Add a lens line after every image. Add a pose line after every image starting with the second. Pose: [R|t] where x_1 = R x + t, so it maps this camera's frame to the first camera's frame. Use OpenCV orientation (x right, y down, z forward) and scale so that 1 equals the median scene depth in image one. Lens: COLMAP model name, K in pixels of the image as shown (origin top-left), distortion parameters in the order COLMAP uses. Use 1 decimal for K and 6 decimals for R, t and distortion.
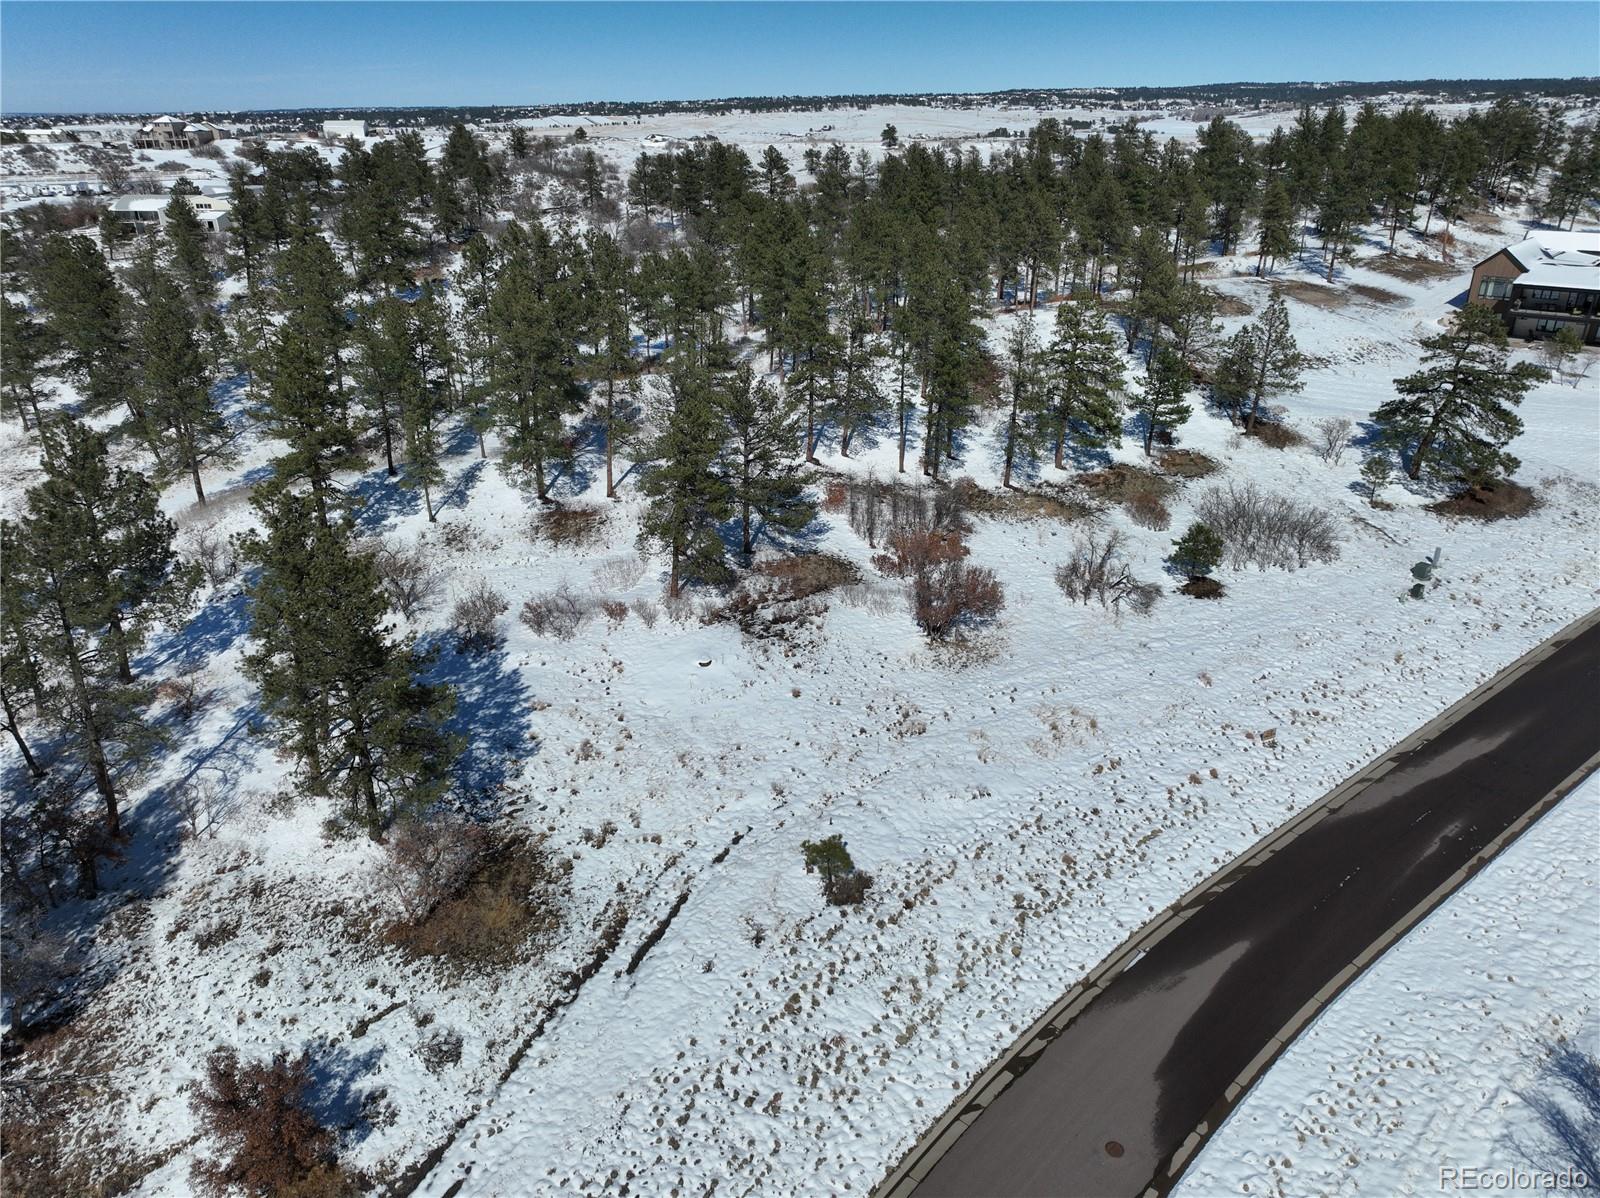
lens RADIAL K [[1127.8, 0, 800.0], [0, 1127.8, 599.0], [0, 0, 1]] dist [0.004773, 0.000428]
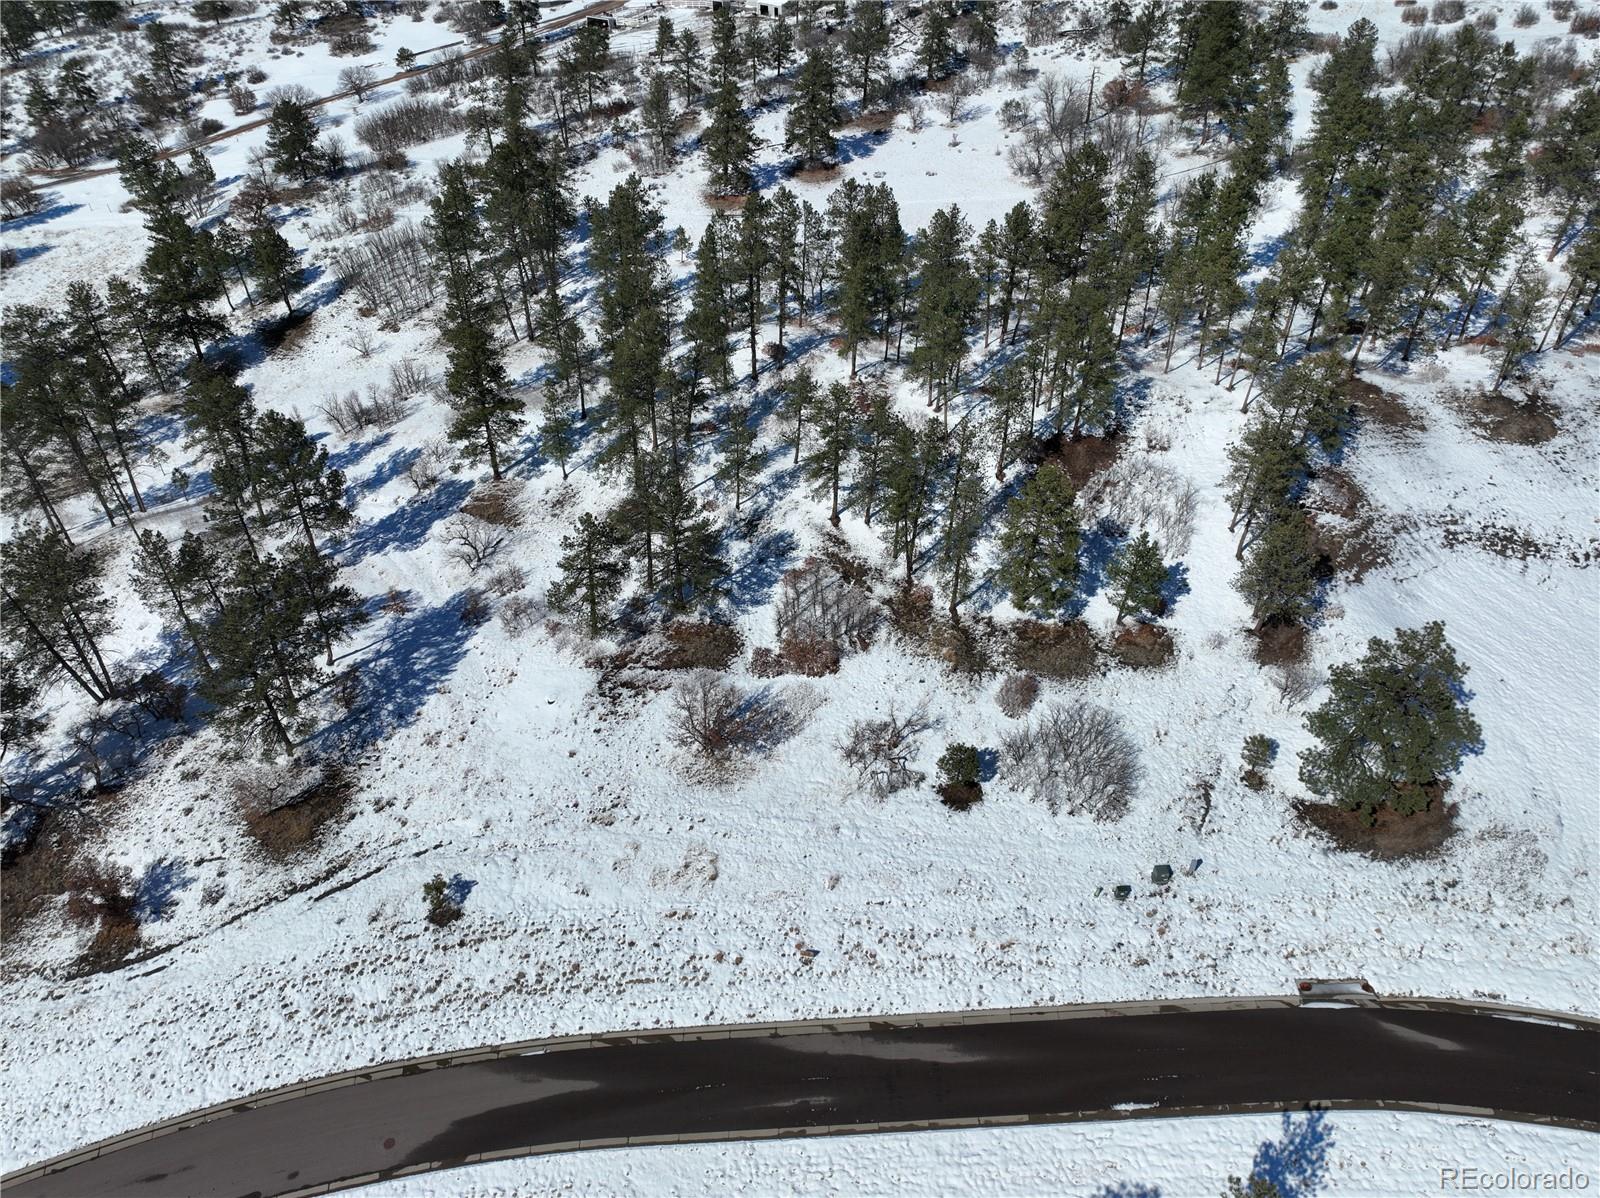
lens RADIAL K [[1127.8, 0, 800.0], [0, 1127.8, 599.0], [0, 0, 1]] dist [0.004773, 0.000428]
pose [[0.812403, 0.361948, -0.457160, 1.028186], [-0.229295, 0.919162, 0.320257, -0.782109], [0.536121, -0.155354, 0.829723, 0.030115]]
